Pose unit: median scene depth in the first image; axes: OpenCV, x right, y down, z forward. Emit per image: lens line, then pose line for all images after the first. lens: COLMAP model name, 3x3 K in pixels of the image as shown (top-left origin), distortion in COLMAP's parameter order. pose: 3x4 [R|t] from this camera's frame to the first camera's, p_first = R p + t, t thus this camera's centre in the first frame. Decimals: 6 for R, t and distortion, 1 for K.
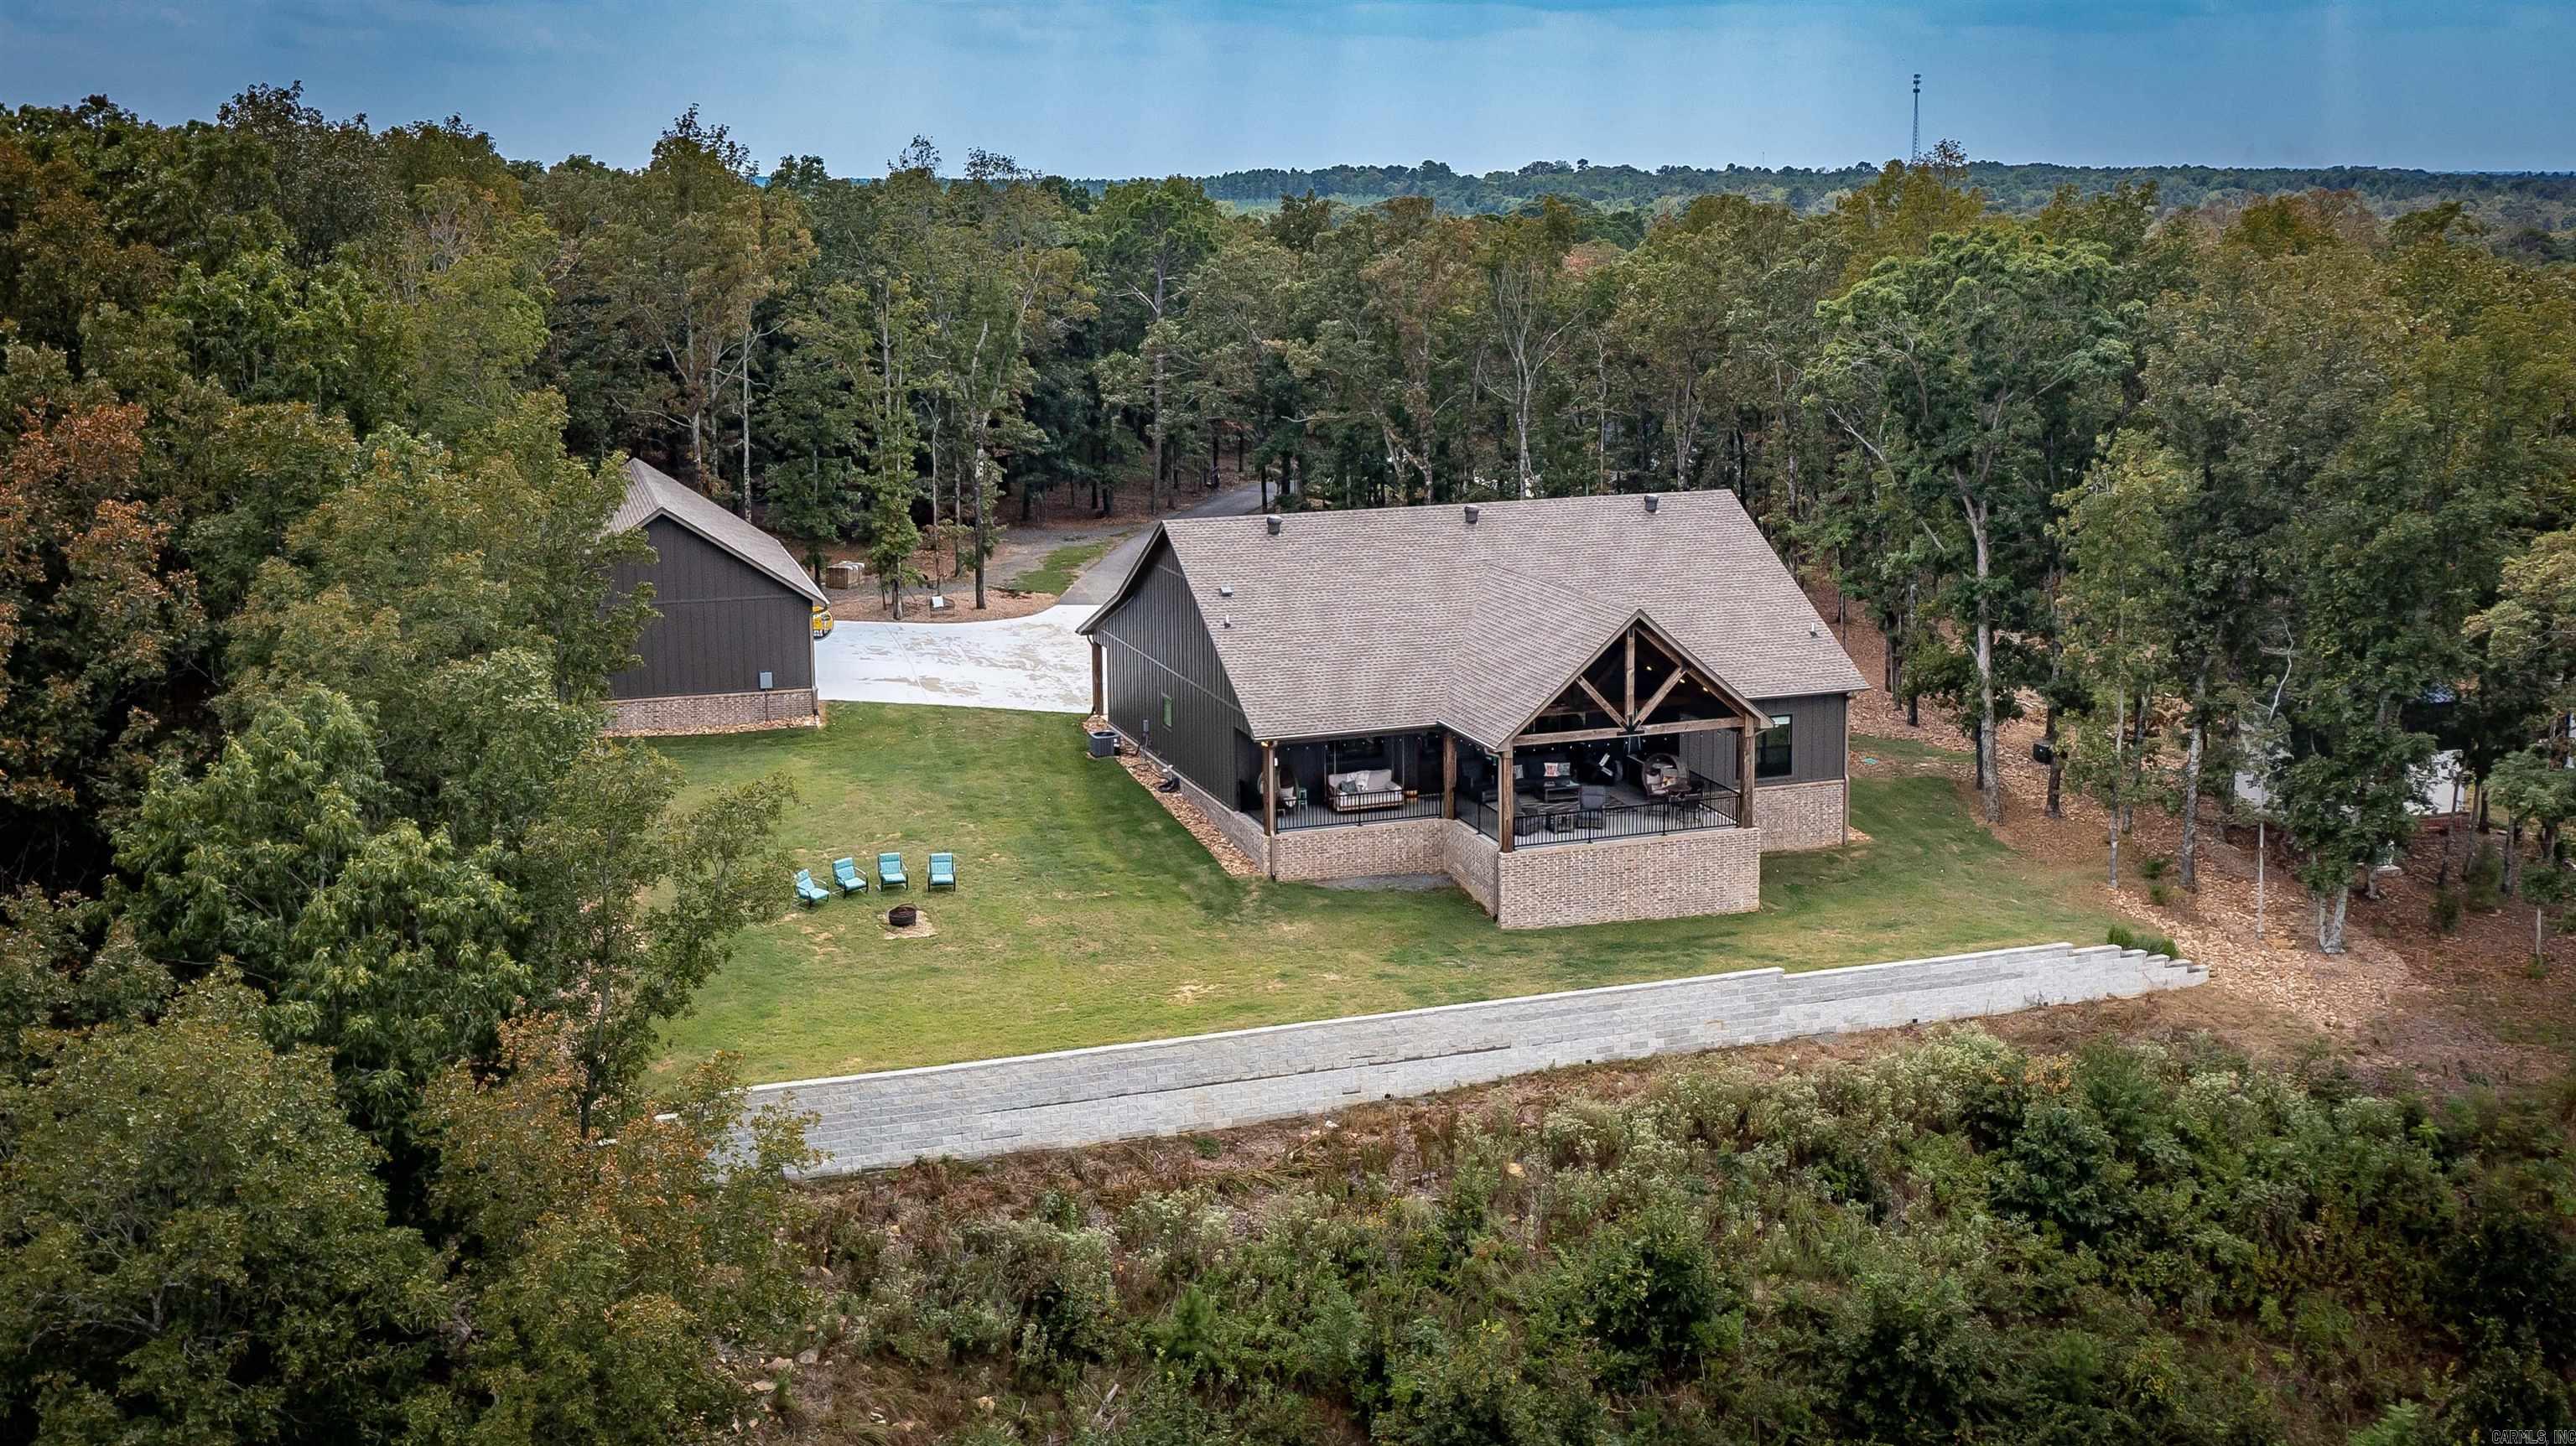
lens RADIAL K [[2084.1, 0, 1287.1], [0, 2084.1, 723.3], [0, 0, 1]] dist [-0.004115, 0.016365]
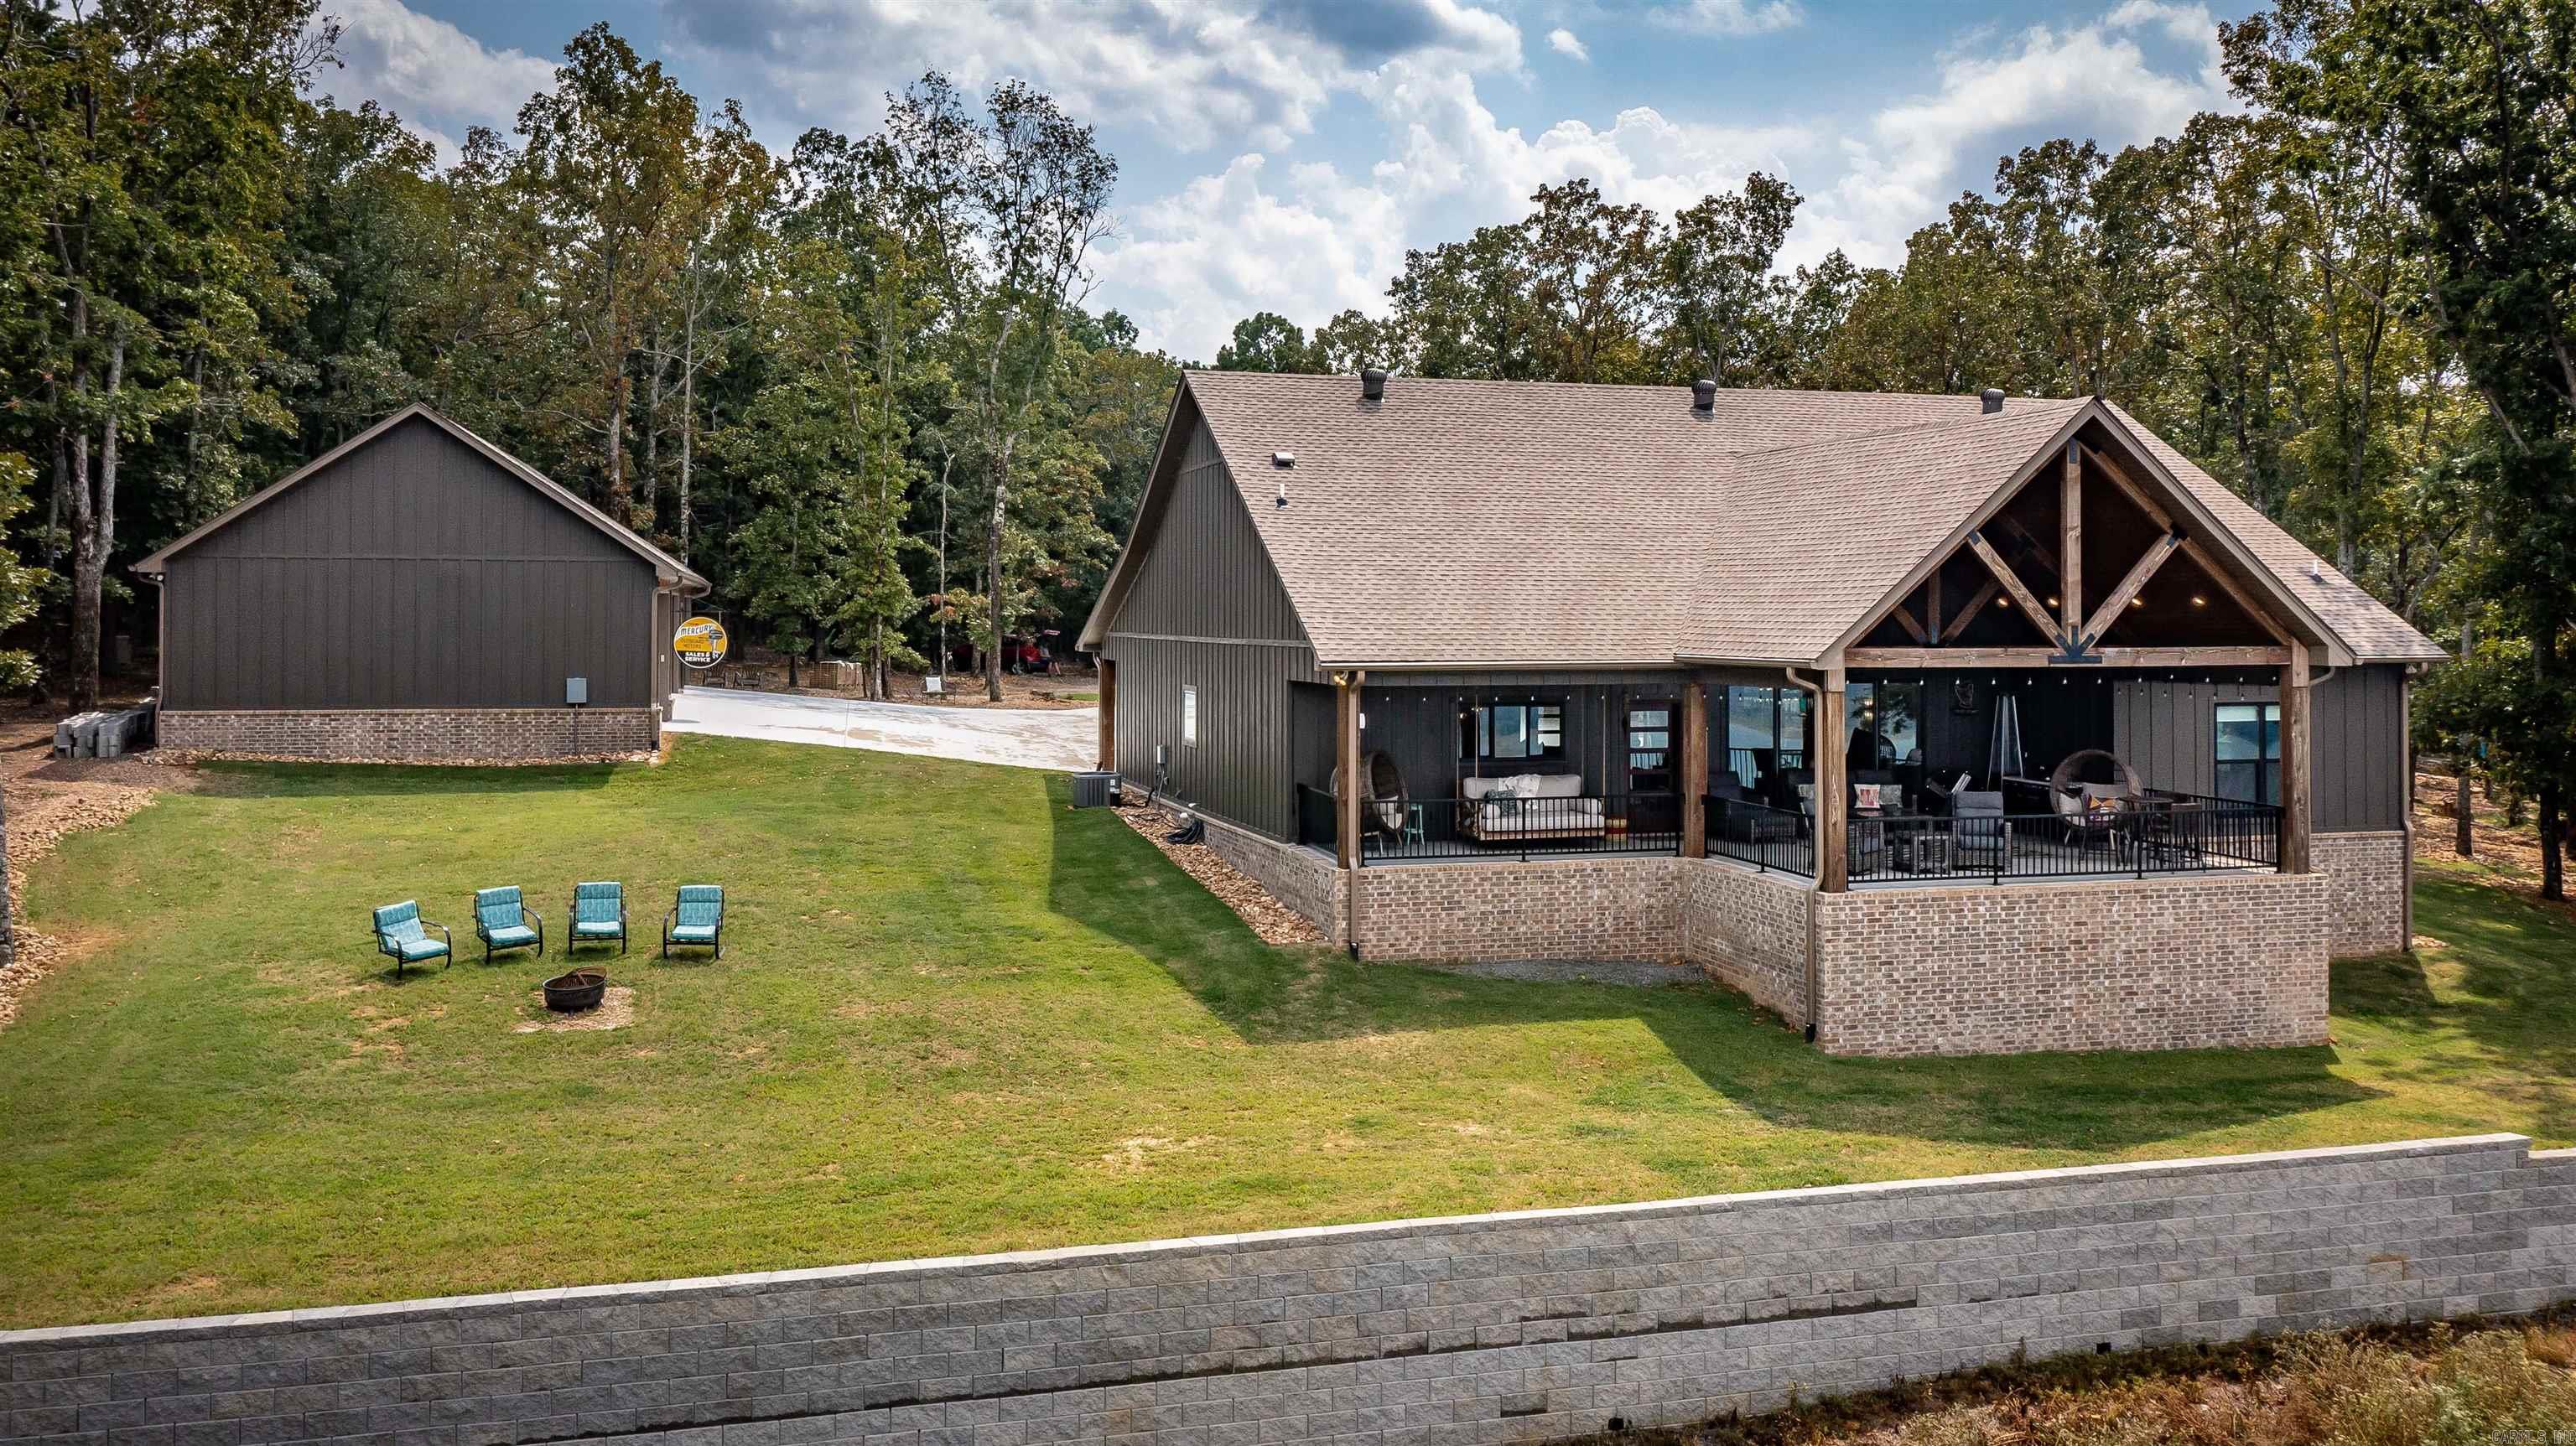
lens RADIAL K [[1980.4, 0, 1312.7], [0, 1980.4, 654.4], [0, 0, 1]] dist [-0.000304, 0.009760]
pose [[0.998481, 0.009849, -0.054209, 0.008884], [-0.019294, 0.984094, -0.176595, 0.089202], [0.051608, 0.177373, 0.982790, 0.520885]]
